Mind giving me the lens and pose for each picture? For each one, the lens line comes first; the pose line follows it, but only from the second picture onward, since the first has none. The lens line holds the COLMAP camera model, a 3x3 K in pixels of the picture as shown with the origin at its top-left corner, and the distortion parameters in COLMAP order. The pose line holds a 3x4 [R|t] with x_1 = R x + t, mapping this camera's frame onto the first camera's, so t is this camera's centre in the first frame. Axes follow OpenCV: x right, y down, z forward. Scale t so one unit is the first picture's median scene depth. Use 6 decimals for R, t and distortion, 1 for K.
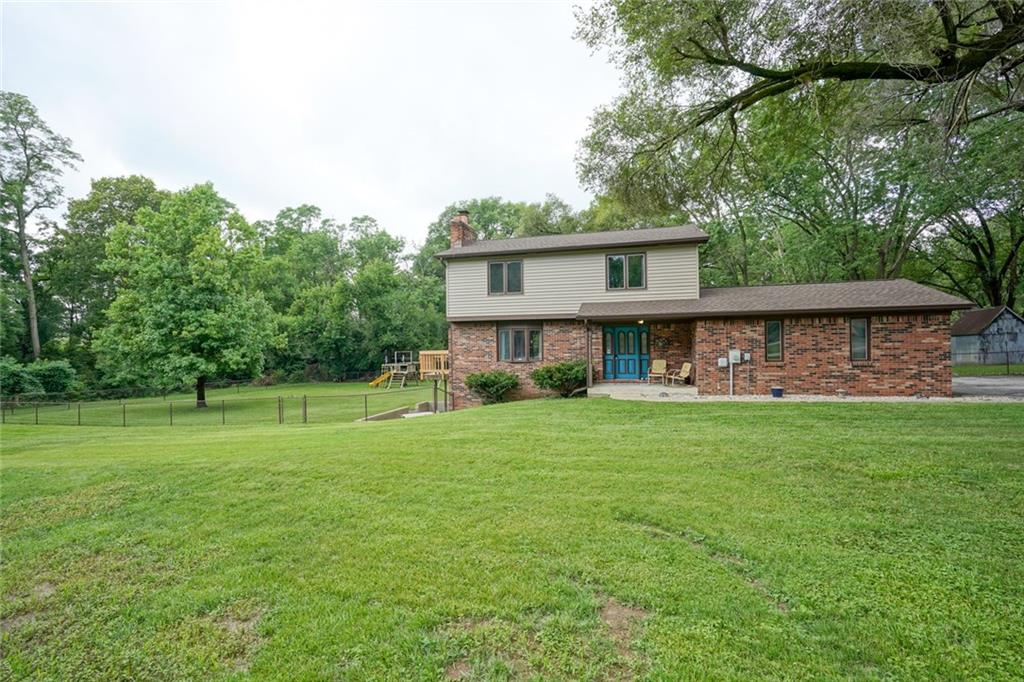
lens RADIAL K [[466.1, 0, 512.0], [0, 466.1, 341.0], [0, 0, 1]] dist [-0.001302, 0.000047]
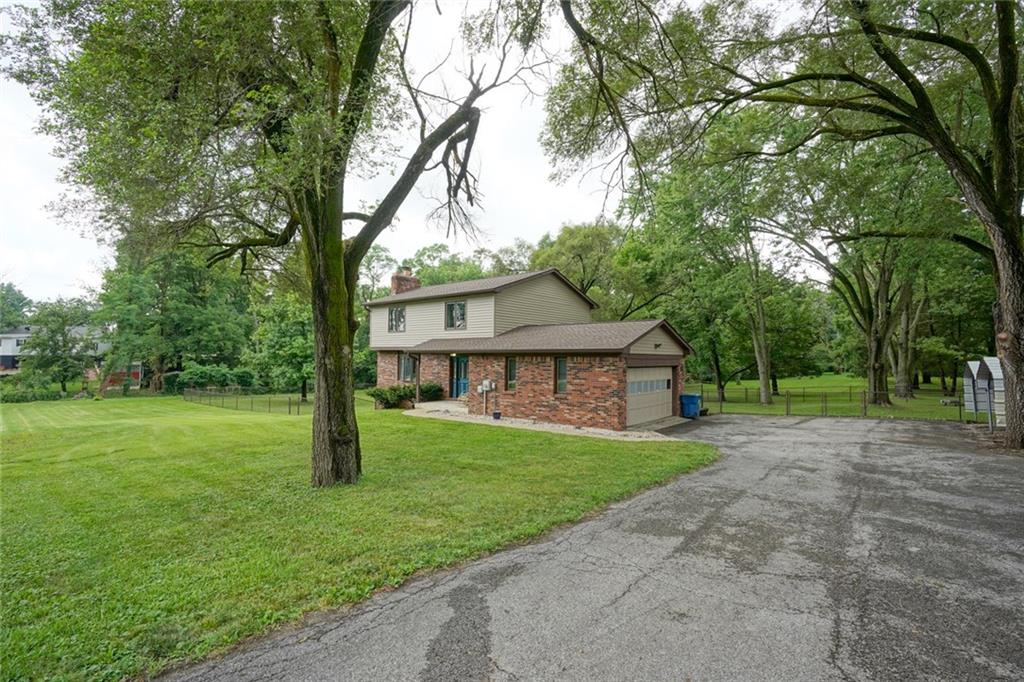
lens RADIAL K [[466.4, 0, 512.0], [0, 466.4, 341.0], [0, 0, 1]] dist [-0.007191, -0.000363]
pose [[0.905760, 0.008230, -0.423712, 0.930908], [-0.019784, 0.999543, -0.022877, -0.050529], [0.423330, 0.029104, 0.905508, -0.102049]]
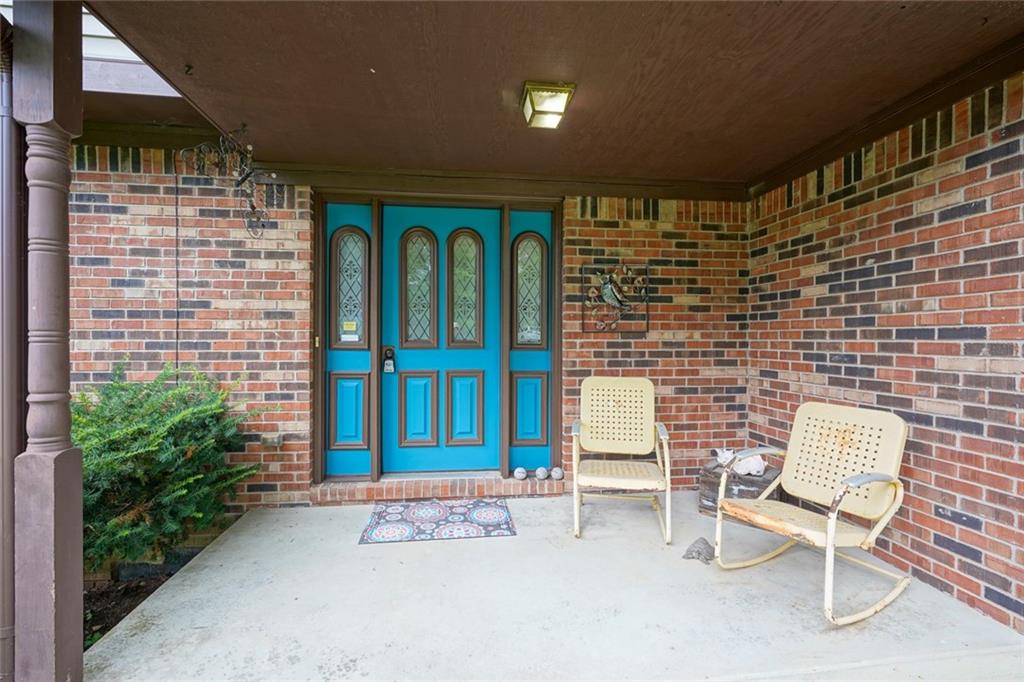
lens RADIAL K [[466.4, 0, 512.0], [0, 466.4, 341.0], [0, 0, 1]] dist [-0.007191, -0.000363]
pose [[0.926501, 0.016274, 0.375941, 0.206102], [-0.018818, 0.999818, 0.003097, 0.025685], [-0.375822, -0.009944, 0.926638, 0.836616]]
